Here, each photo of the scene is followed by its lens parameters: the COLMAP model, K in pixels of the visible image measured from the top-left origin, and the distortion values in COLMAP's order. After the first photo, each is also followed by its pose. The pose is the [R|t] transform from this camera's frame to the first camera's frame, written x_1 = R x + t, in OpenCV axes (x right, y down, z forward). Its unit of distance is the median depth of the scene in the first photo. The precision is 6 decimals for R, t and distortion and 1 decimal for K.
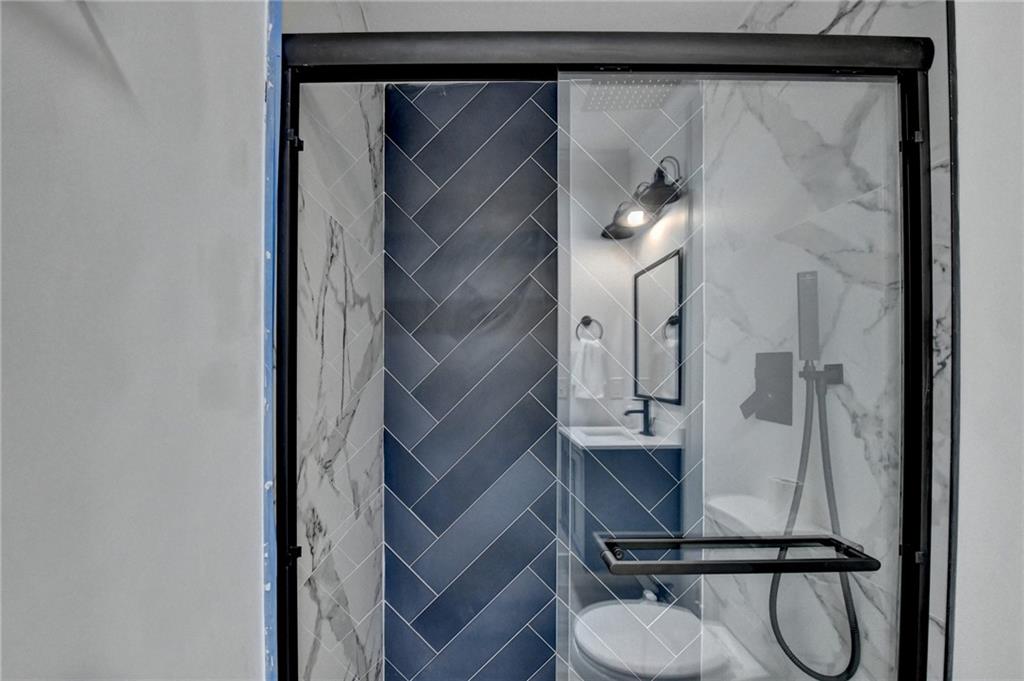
lens RADIAL K [[424.0, 0, 489.0], [0, 424.0, 369.9], [0, 0, 1]] dist [-0.017373, -0.001567]
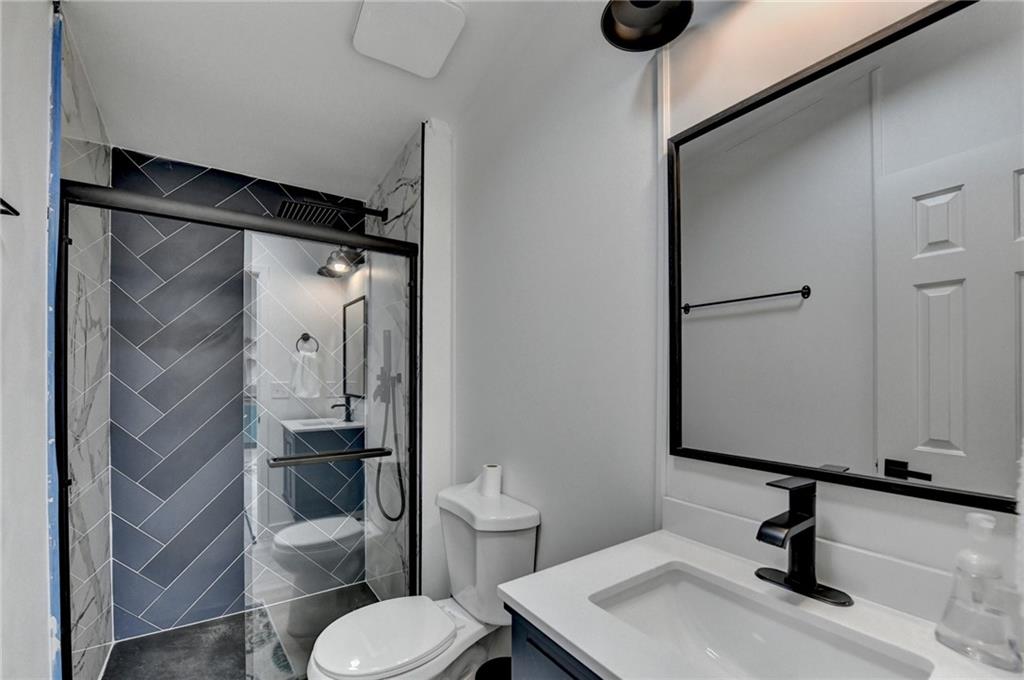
lens RADIAL K [[424.0, 0, 510.0], [0, 424.0, 381.0], [0, 0, 1]] dist [-0.017373, -0.001567]
pose [[0.827500, -0.001380, 0.561464, 0.040605], [-0.006261, 0.999912, 0.011685, -0.003498], [-0.561431, -0.013184, 0.827418, -0.703252]]
